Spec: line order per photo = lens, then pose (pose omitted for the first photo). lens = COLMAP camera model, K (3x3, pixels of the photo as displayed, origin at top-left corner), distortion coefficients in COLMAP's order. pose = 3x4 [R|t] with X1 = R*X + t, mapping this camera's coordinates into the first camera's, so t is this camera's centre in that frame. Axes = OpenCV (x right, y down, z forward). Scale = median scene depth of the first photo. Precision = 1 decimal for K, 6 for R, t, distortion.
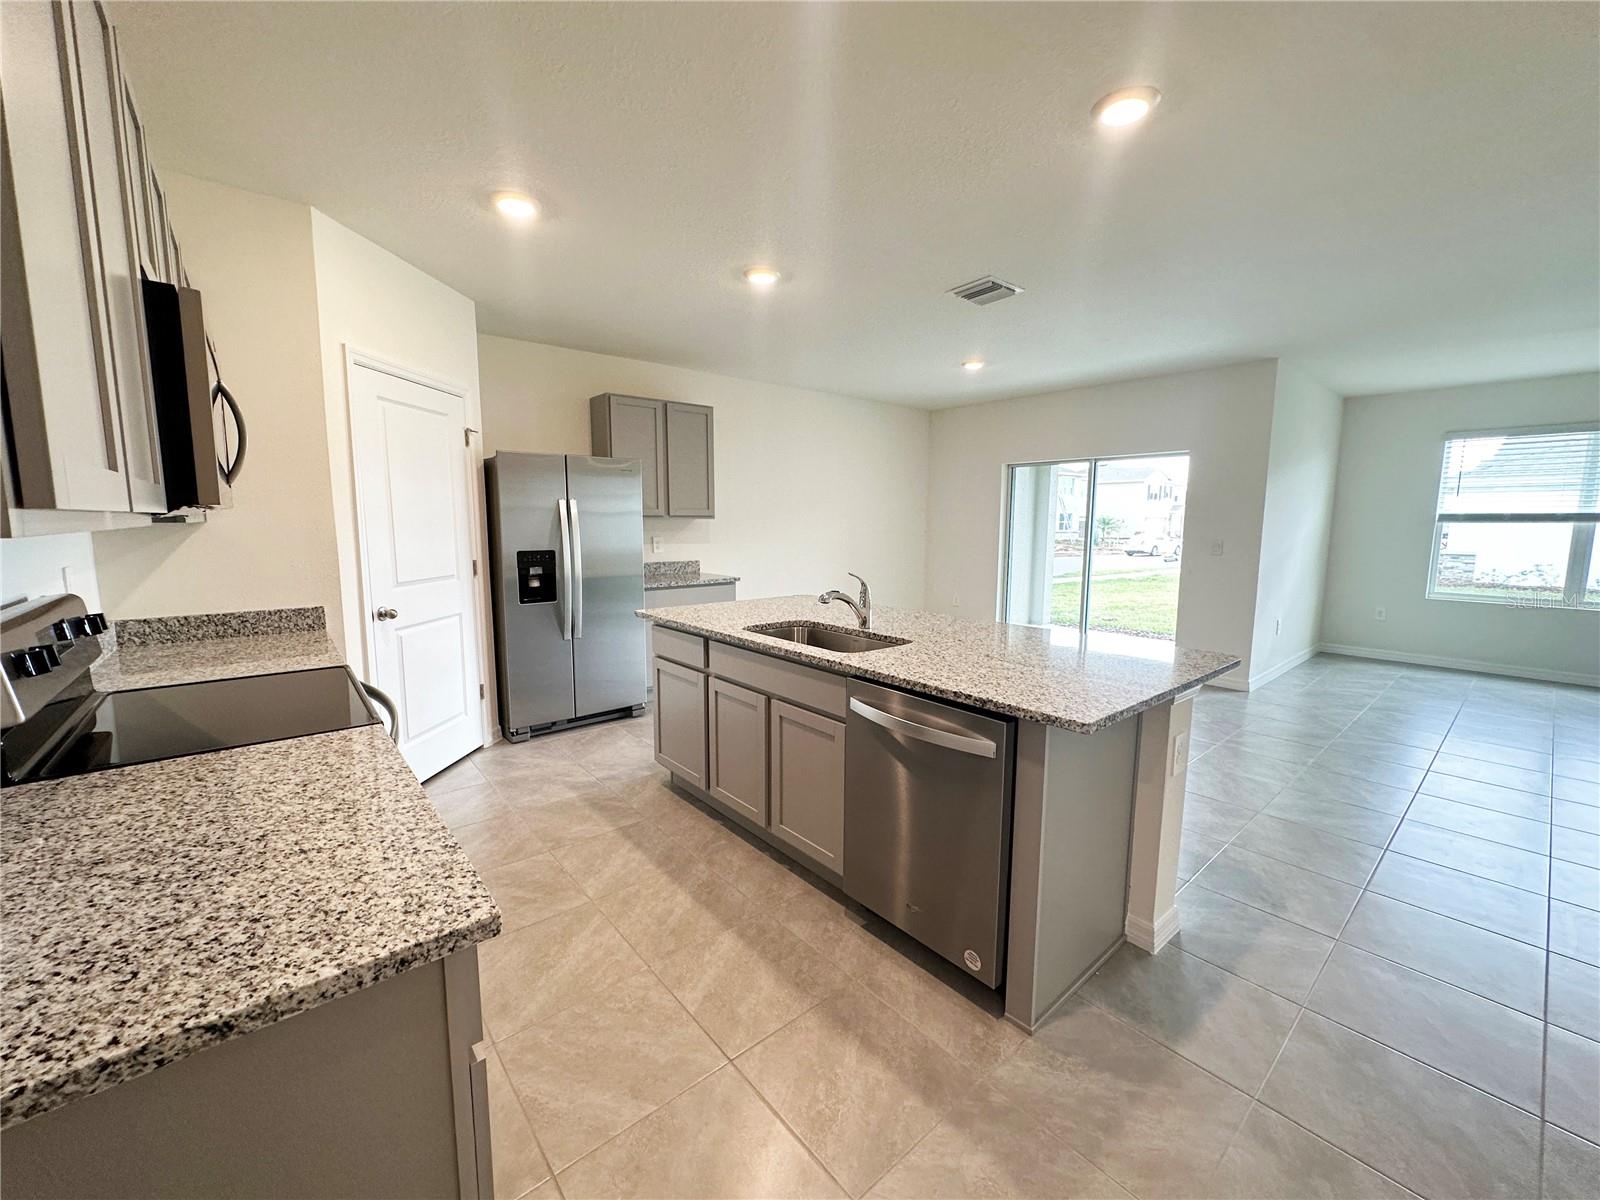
lens RADIAL K [[637.5, 0, 801.4], [0, 637.5, 597.6], [0, 0, 1]] dist [-0.003186, 0.000334]
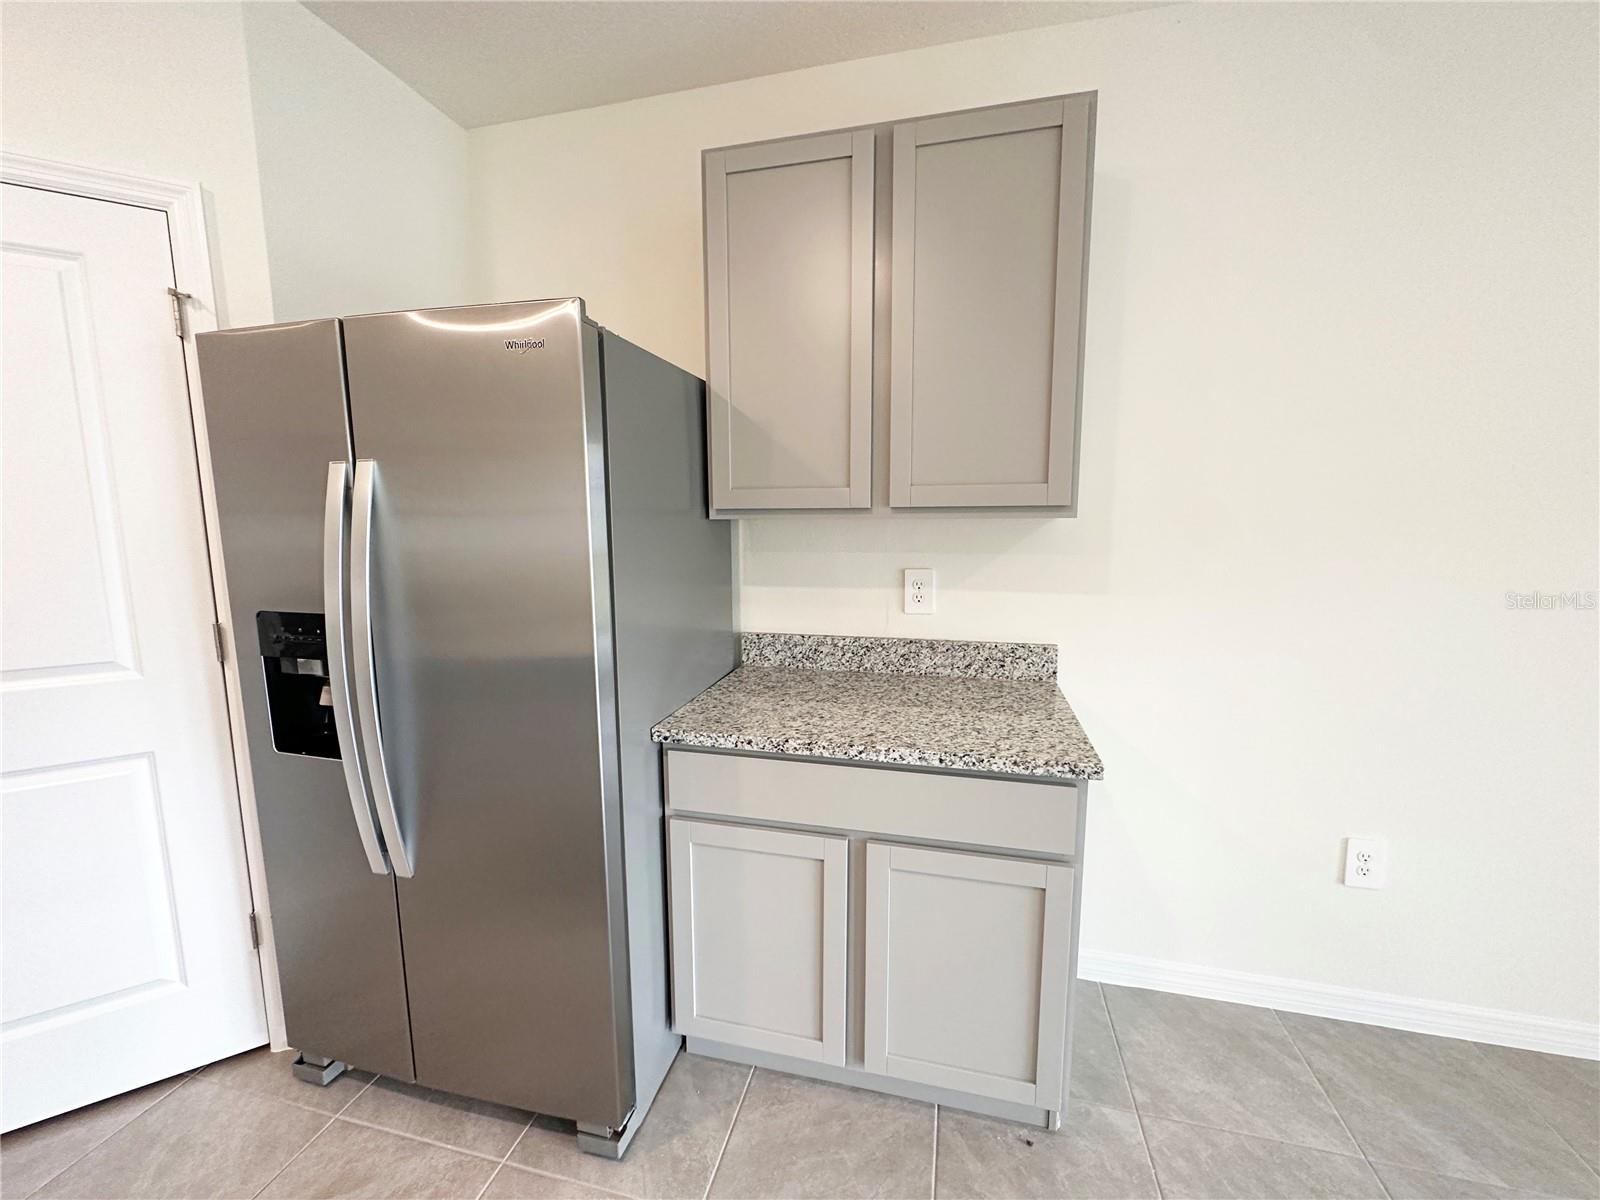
lens RADIAL K [[637.5, 0, 801.4], [0, 637.5, 597.6], [0, 0, 1]] dist [-0.003186, 0.000334]
pose [[0.585369, 0.098268, -0.804790, 0.029875], [-0.093341, 0.994196, 0.053503, -0.128407], [0.805376, 0.043801, 0.591144, 1.031290]]
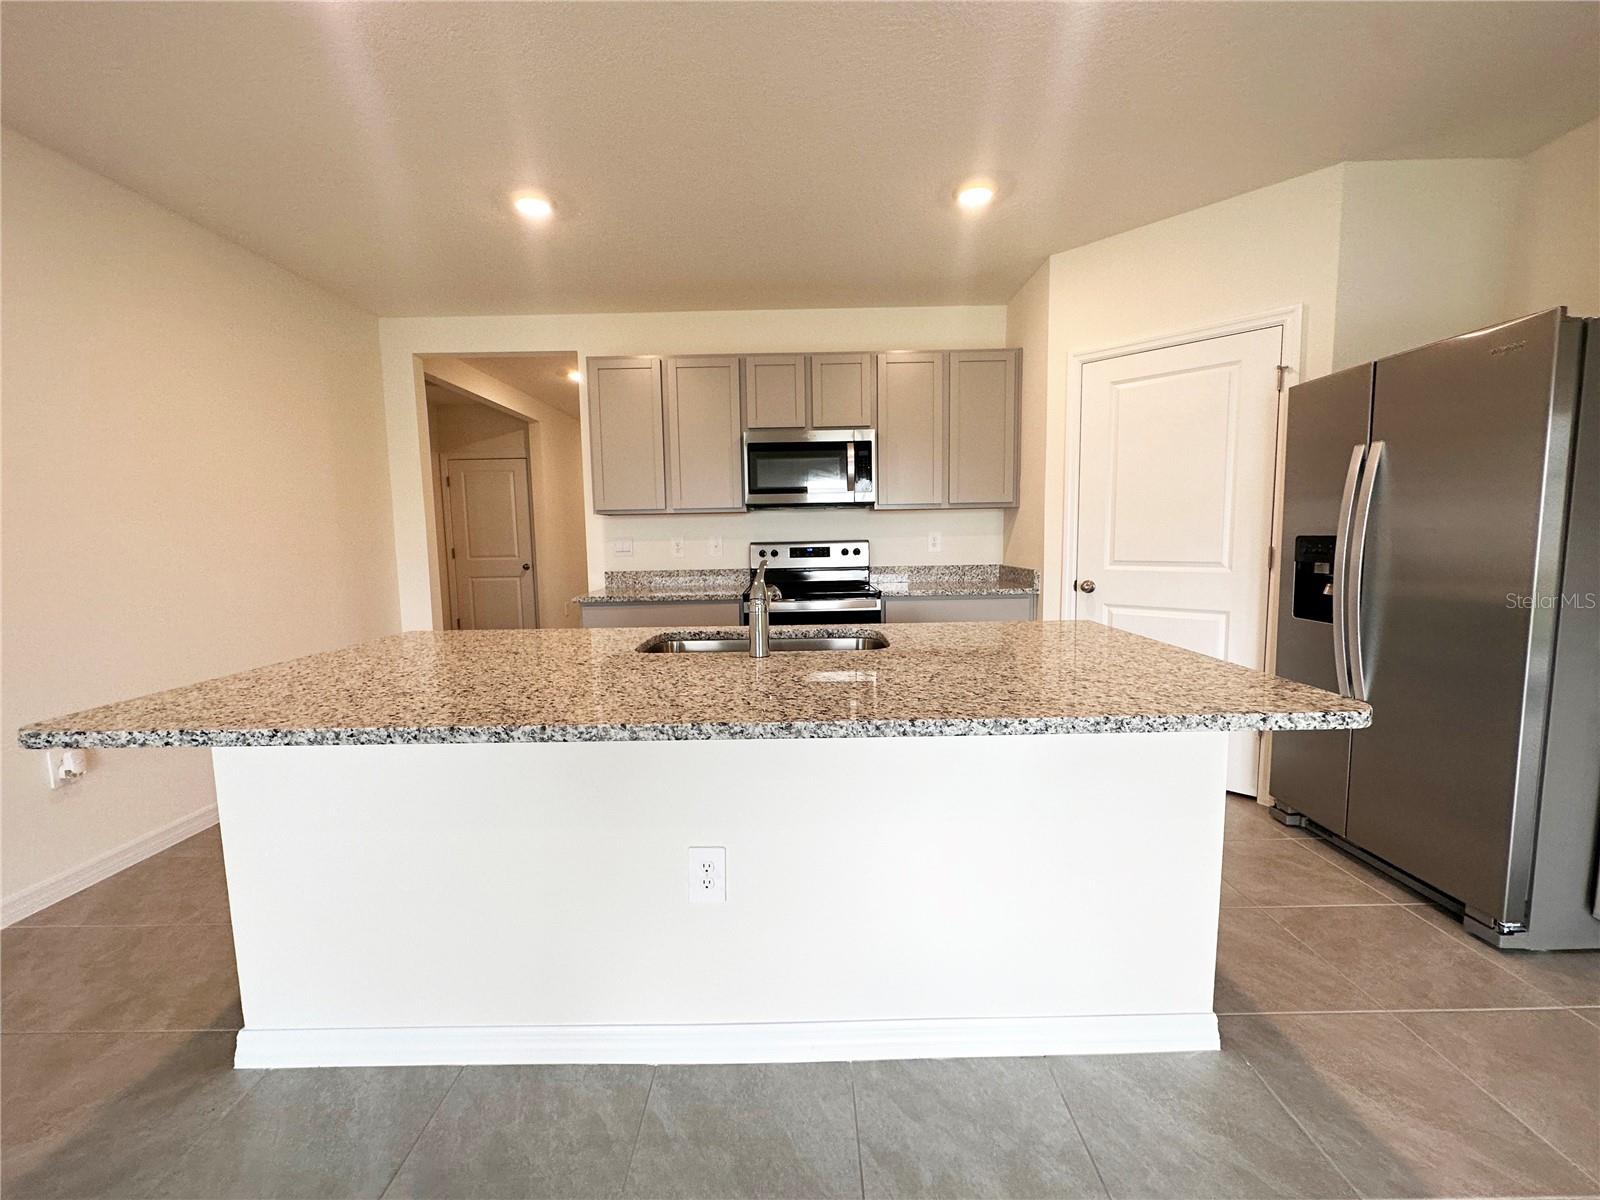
lens RADIAL K [[637.5, 0, 801.4], [0, 637.5, 597.6], [0, 0, 1]] dist [-0.003186, 0.000334]
pose [[-0.647231, 0.078794, -0.758211, 0.385810], [-0.080803, 0.981948, 0.171021, -0.080806], [0.757999, 0.171956, -0.629181, 1.032396]]
